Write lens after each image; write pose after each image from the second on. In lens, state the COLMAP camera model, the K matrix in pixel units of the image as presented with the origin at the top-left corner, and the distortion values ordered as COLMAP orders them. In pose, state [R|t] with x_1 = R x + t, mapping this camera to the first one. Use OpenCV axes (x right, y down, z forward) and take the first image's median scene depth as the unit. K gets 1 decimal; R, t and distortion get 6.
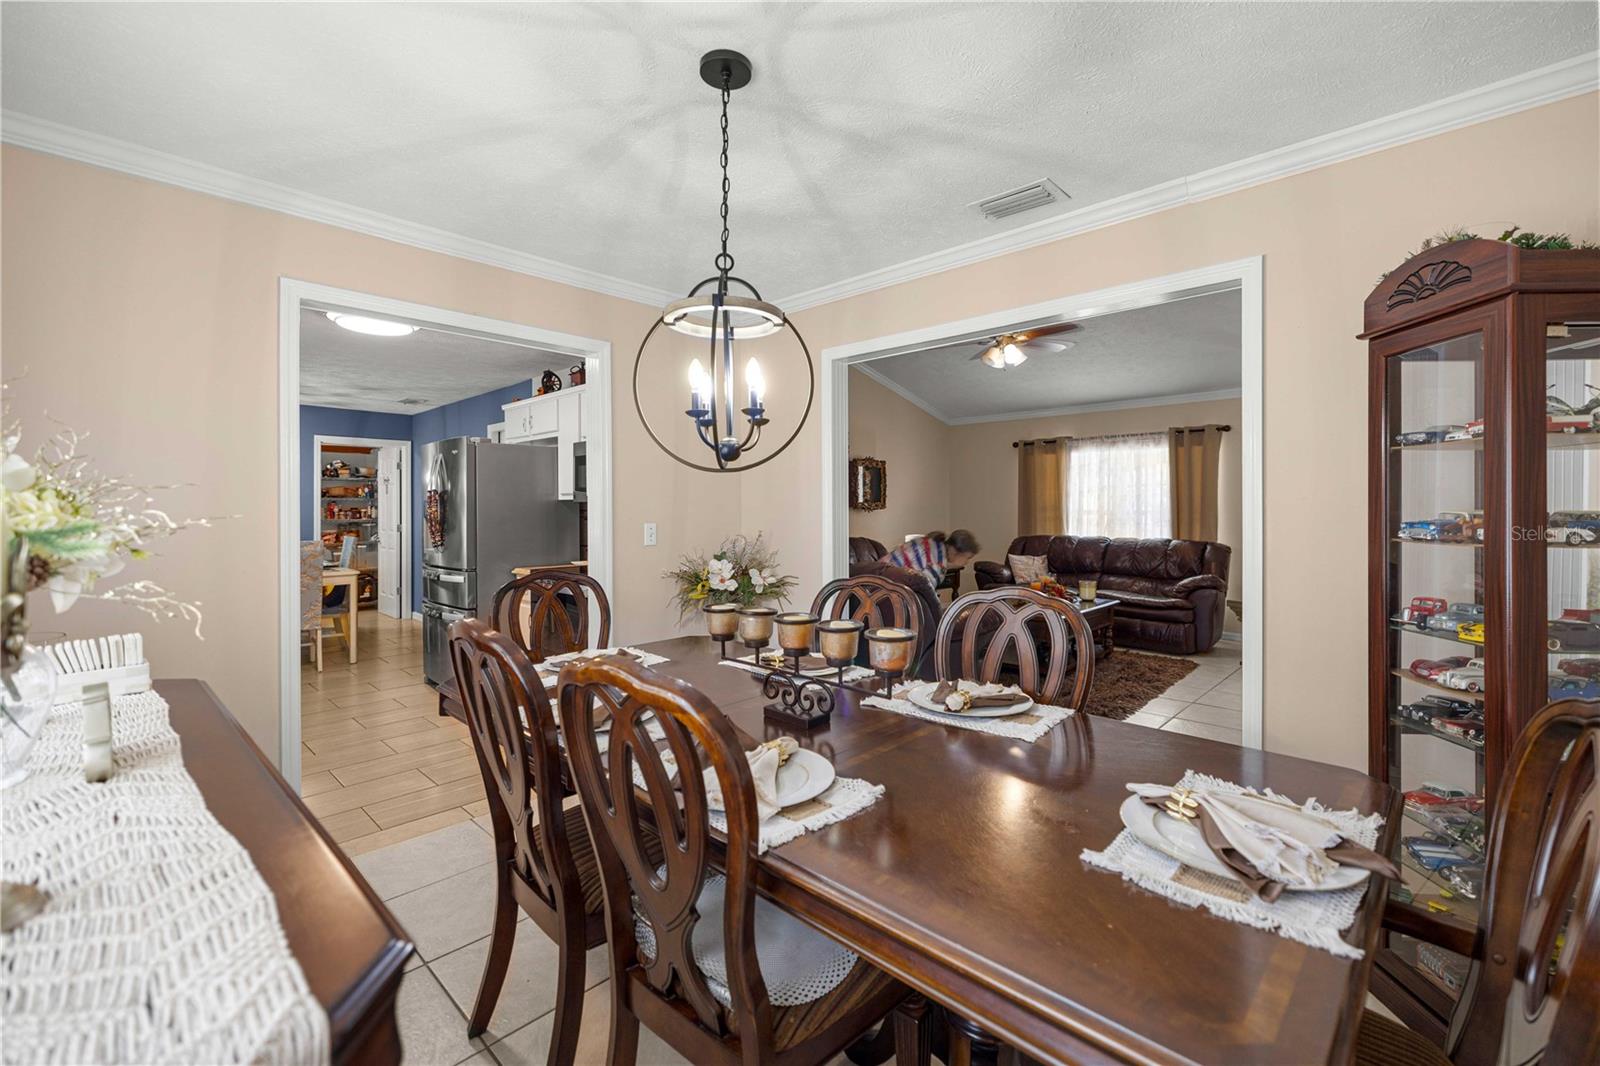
lens RADIAL K [[673.1, 0, 797.4], [0, 673.1, 522.9], [0, 0, 1]] dist [-0.000284, 0.000323]
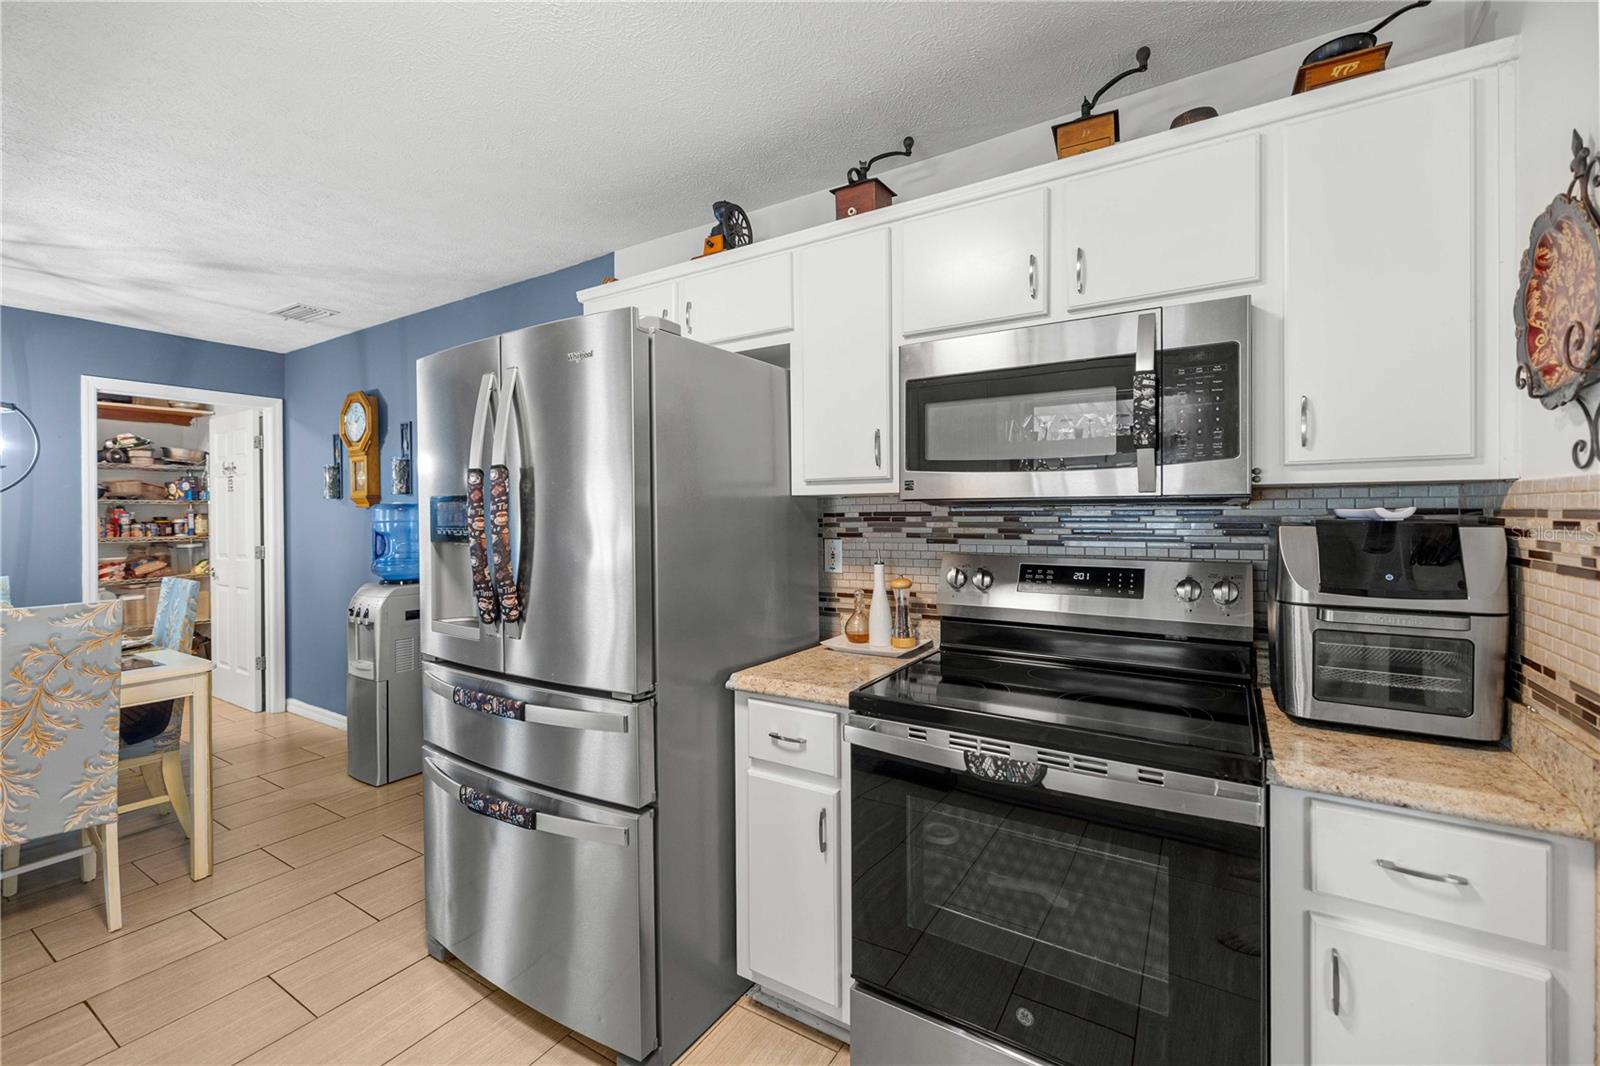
lens RADIAL K [[673.1, 0, 797.4], [0, 673.1, 522.9], [0, 0, 1]] dist [-0.000284, 0.000323]
pose [[0.979241, -0.012732, 0.202302, -0.315513], [0.013422, 0.999908, -0.002039, -0.011543], [-0.202257, 0.004712, 0.979321, 0.424207]]
